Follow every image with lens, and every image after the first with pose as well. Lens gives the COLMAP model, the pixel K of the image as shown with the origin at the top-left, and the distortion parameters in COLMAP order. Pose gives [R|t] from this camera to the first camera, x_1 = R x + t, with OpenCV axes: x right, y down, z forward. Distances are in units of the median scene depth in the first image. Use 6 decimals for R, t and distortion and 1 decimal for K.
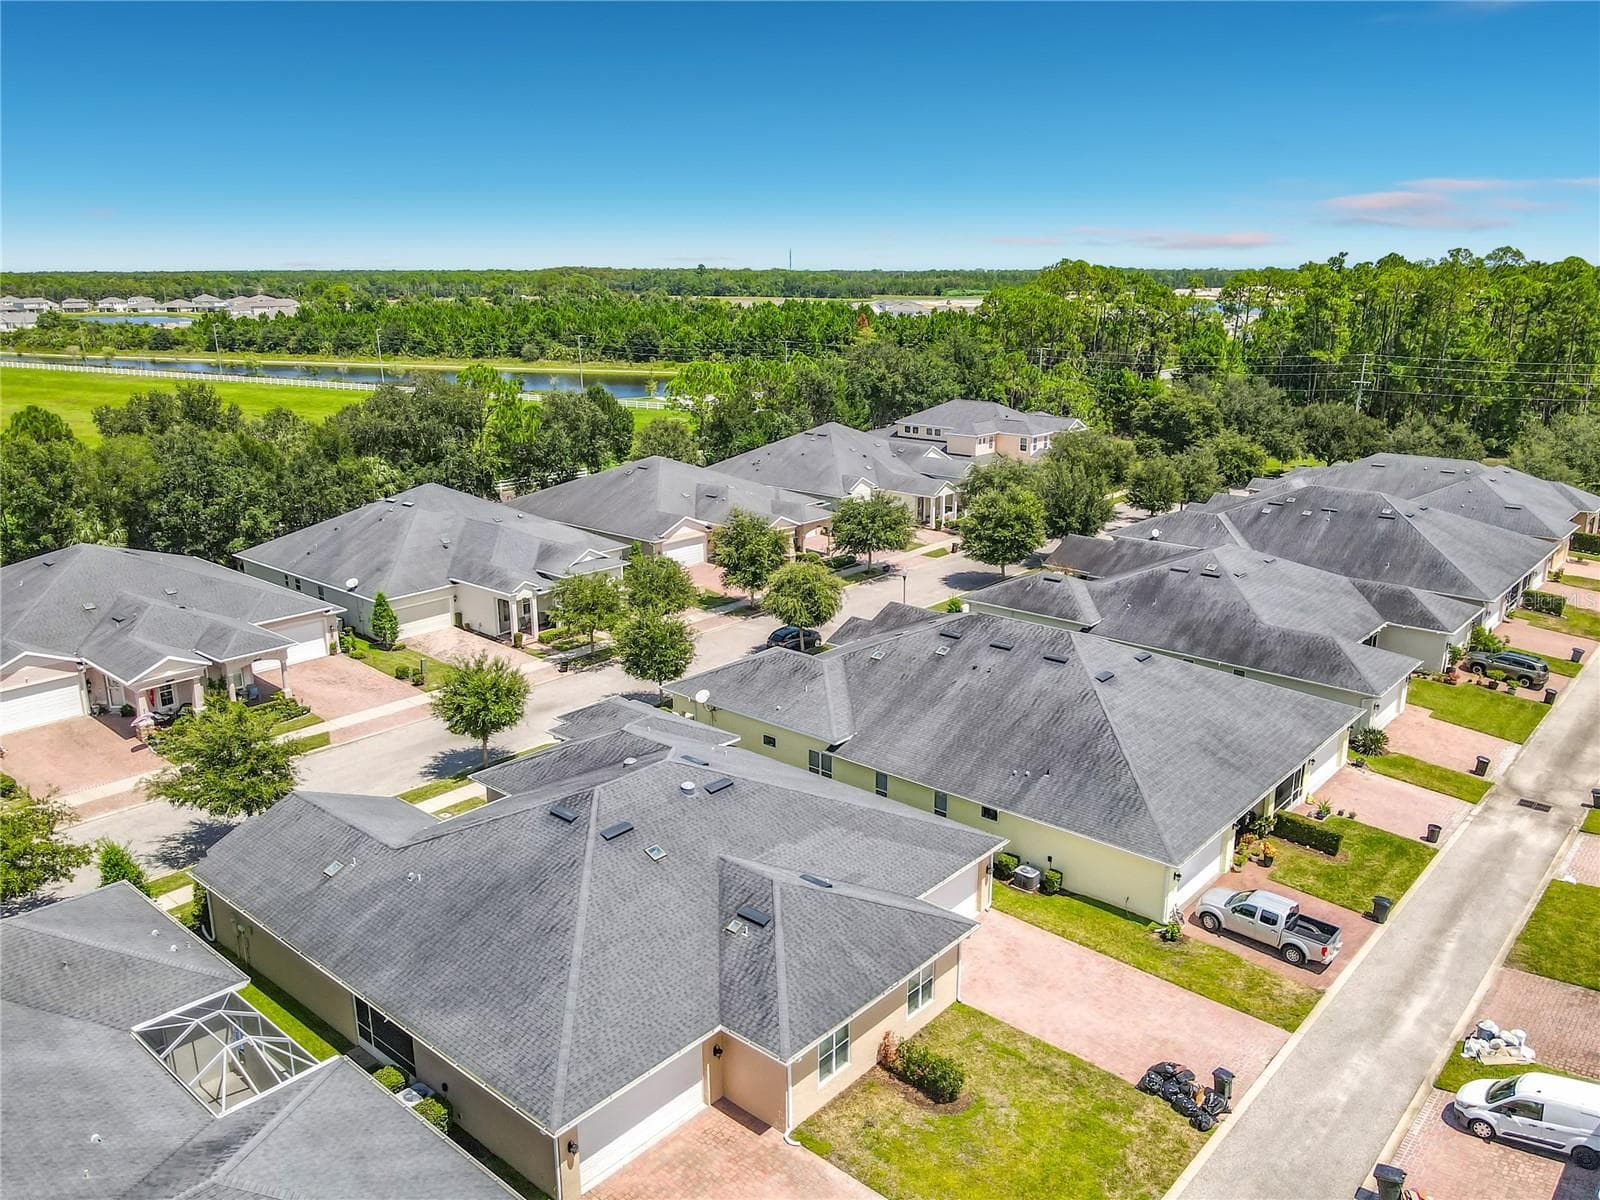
lens RADIAL K [[1190.1, 0, 800.0], [0, 1190.1, 600.0], [0, 0, 1]] dist [0.001190, 0.002347]
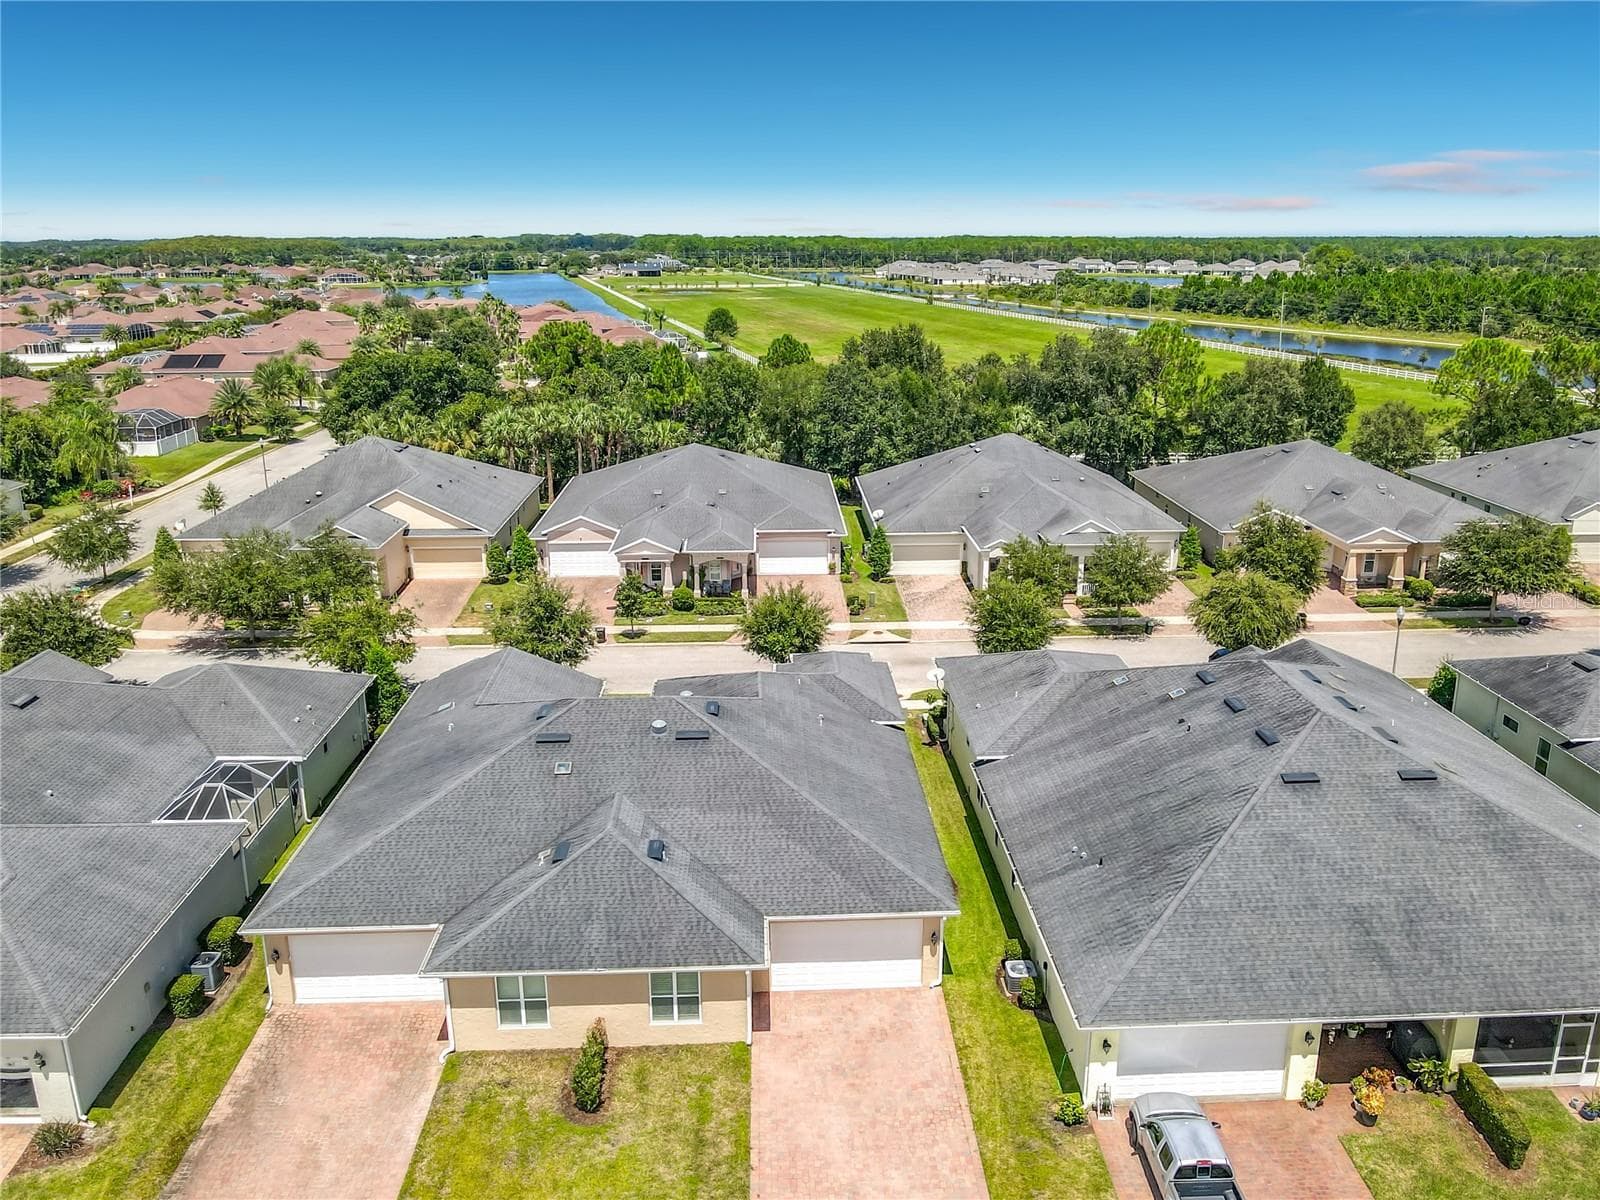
lens RADIAL K [[1207.3, 0, 803.9], [0, 1207.3, 638.8], [0, 0, 1]] dist [-0.007330, 0.005219]
pose [[0.702730, 0.228539, -0.673751, 0.276651], [-0.192616, 0.972750, 0.129060, -0.027168], [0.684887, 0.039080, 0.727601, 0.154428]]
